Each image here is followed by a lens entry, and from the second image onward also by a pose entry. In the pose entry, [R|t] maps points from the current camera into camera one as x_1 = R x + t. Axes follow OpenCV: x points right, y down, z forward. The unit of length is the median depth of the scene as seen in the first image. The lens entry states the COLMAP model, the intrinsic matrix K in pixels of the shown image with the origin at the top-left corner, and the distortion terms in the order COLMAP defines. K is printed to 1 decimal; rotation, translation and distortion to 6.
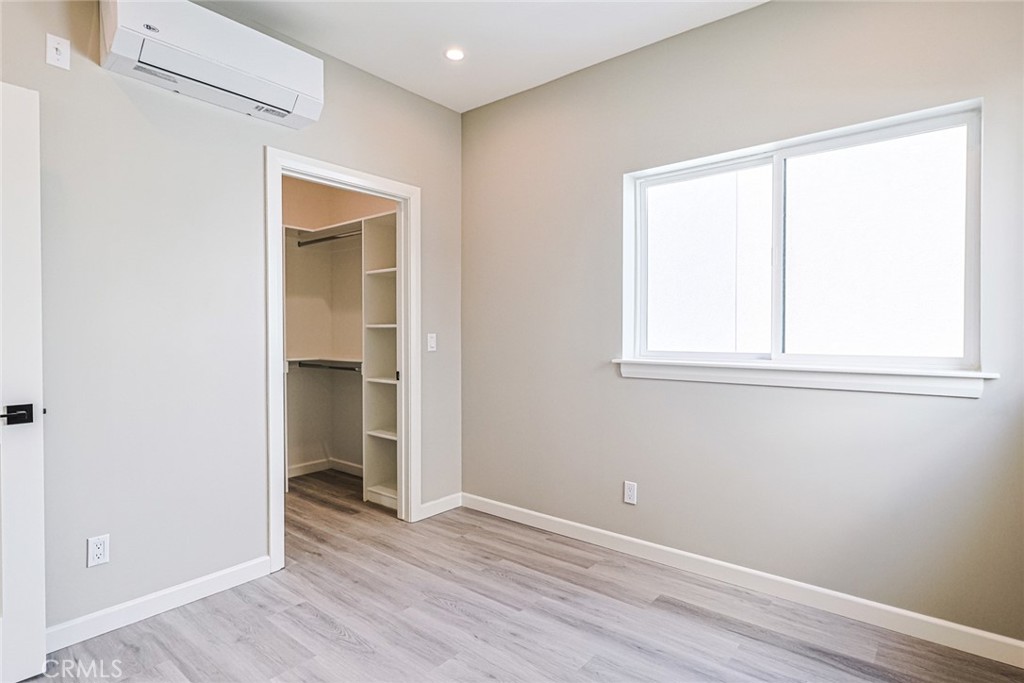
lens RADIAL K [[526.6, 0, 513.1], [0, 526.6, 337.4], [0, 0, 1]] dist [-0.002932, -0.000587]
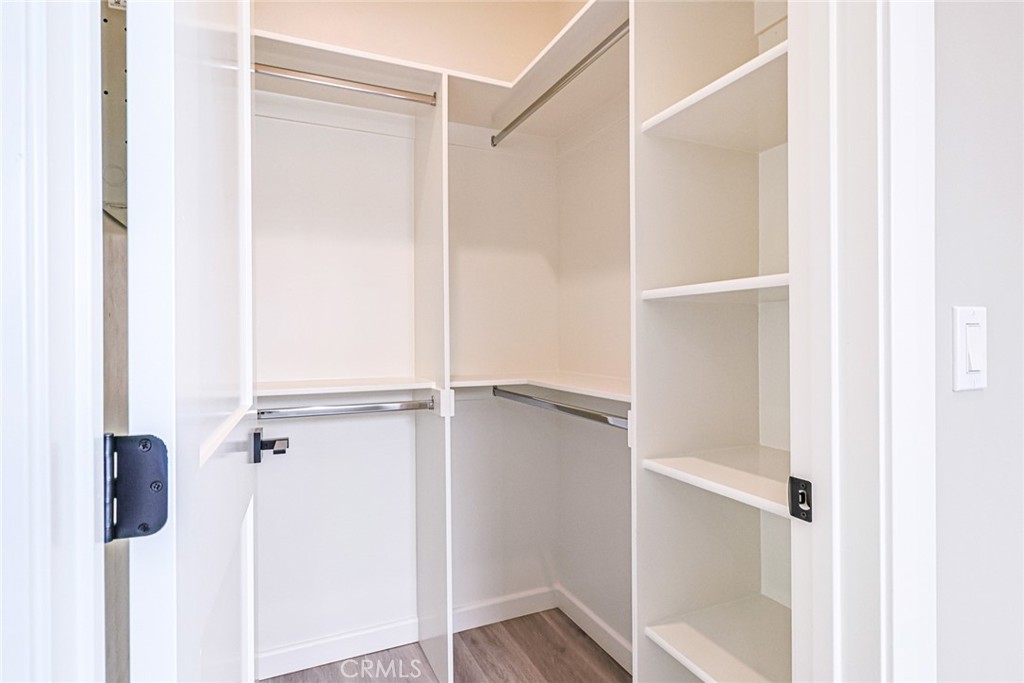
lens RADIAL K [[526.6, 0, 513.1], [0, 526.6, 337.4], [0, 0, 1]] dist [-0.002932, -0.000587]
pose [[0.896215, -0.003553, -0.443607, -0.202575], [0.001781, 0.999989, -0.004411, 0.005494], [0.443617, 0.003163, 0.896211, 0.661745]]
